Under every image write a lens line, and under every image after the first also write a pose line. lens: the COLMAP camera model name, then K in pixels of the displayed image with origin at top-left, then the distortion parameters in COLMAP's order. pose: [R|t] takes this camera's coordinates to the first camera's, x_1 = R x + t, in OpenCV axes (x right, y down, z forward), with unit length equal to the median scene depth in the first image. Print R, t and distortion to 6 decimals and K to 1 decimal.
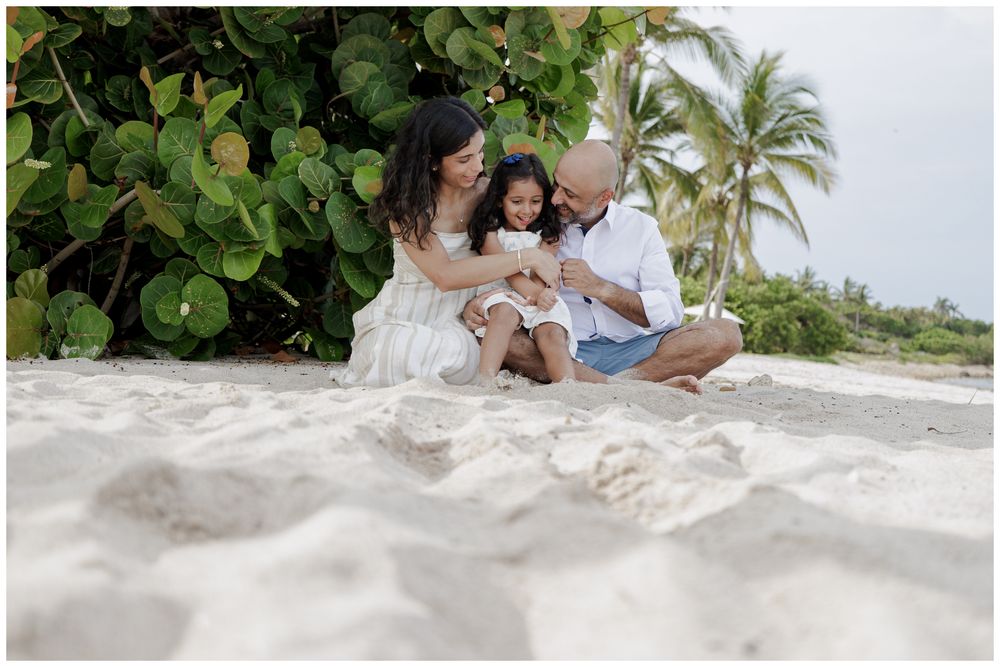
lens RADIAL K [[1360.6, 0, 496.6], [0, 1360.6, 332.0], [0, 0, 1]] dist [-0.023312, 0.000000]
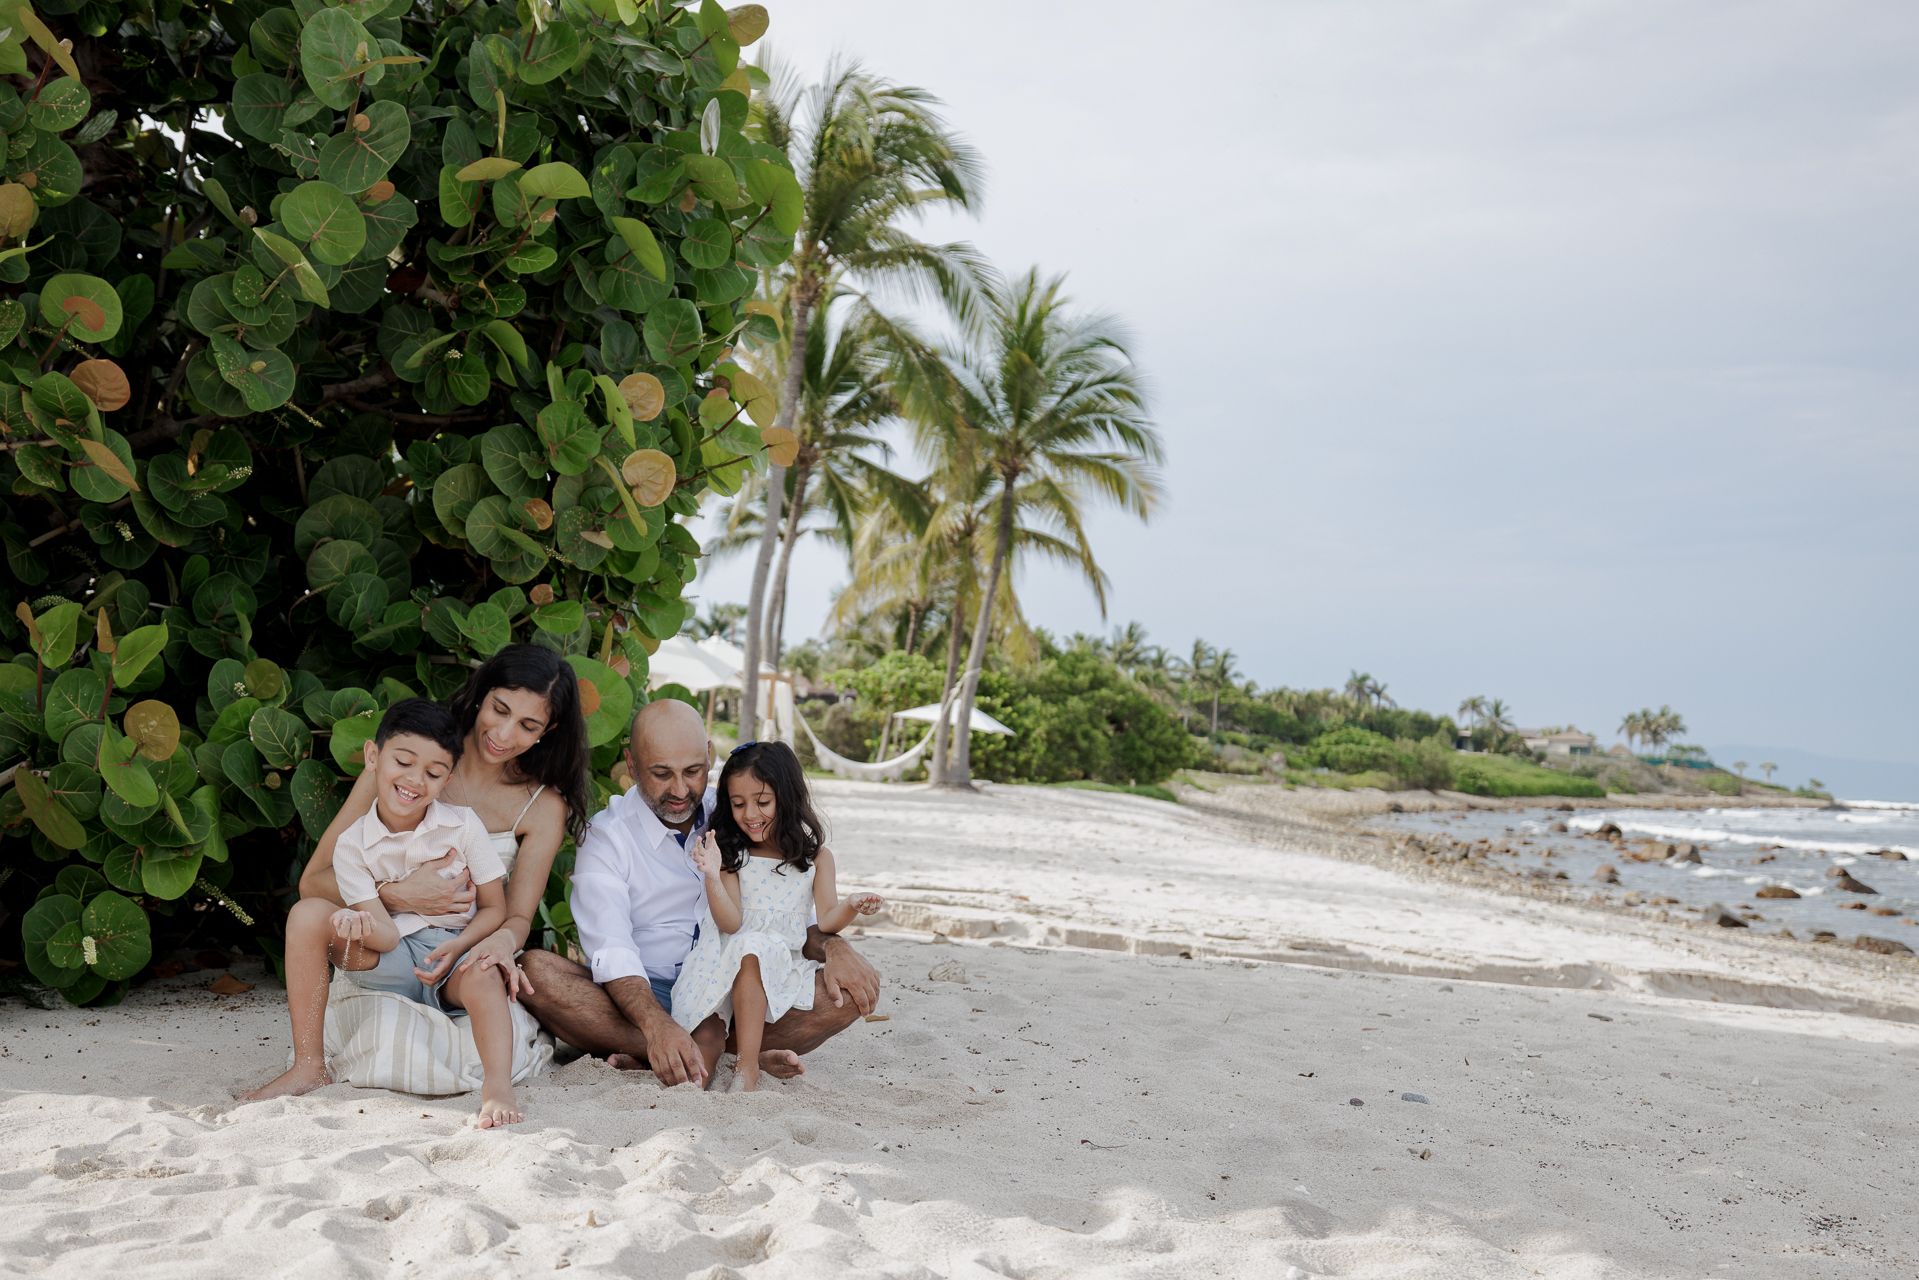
lens RADIAL K [[2823.4, 0, 966.6], [0, 2823.4, 640.9], [0, 0, 1]] dist [-0.016243, 0.000000]
pose [[0.992640, -0.007673, 0.120863, 0.018573], [0.003895, 0.999497, 0.031465, -0.088780], [-0.121043, -0.030763, 0.992170, -0.200207]]
